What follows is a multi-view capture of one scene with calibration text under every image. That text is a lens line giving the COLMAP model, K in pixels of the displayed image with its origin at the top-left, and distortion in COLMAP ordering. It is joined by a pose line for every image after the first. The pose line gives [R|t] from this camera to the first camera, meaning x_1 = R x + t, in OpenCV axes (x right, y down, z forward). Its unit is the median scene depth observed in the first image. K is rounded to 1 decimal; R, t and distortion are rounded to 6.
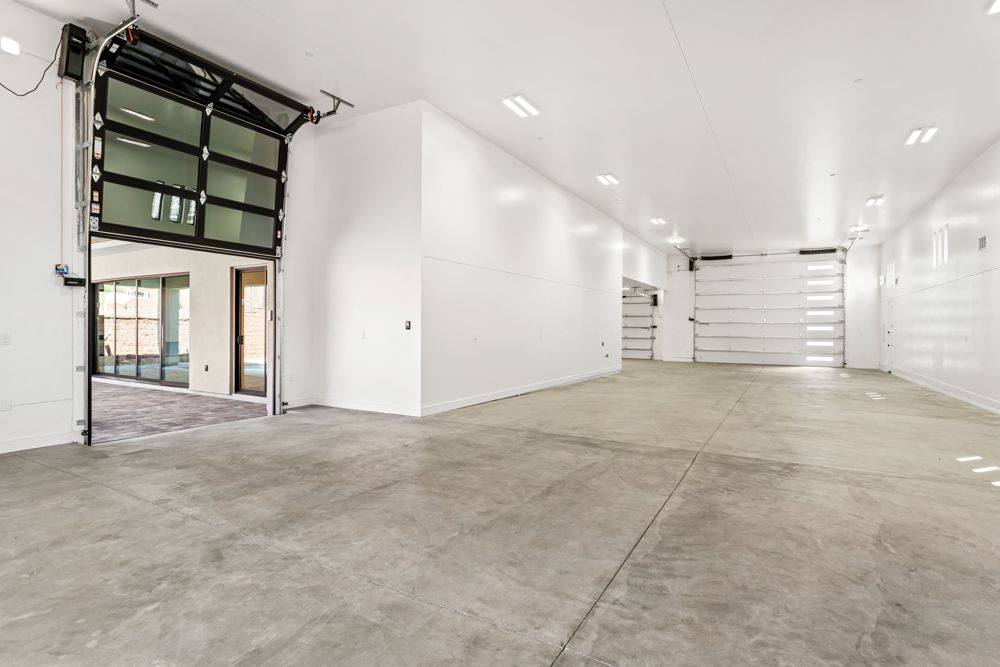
lens RADIAL K [[493.9, 0, 500.0], [0, 493.9, 333.5], [0, 0, 1]] dist [0.000779, 0.000034]
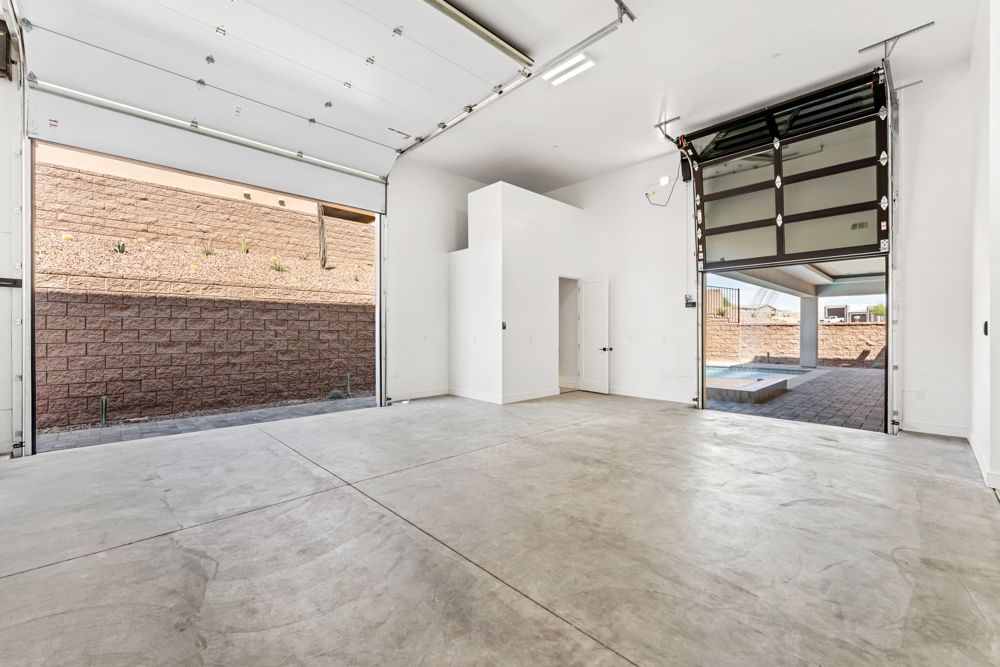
lens RADIAL K [[408.4, 0, 500.0], [0, 408.4, 333.5], [0, 0, 1]] dist [0.000202, -0.000023]
pose [[-0.270247, -0.001076, -0.962790, 0.791788], [-0.015976, 0.999867, 0.003366, -0.005921], [0.962658, 0.016291, -0.270228, 1.015445]]
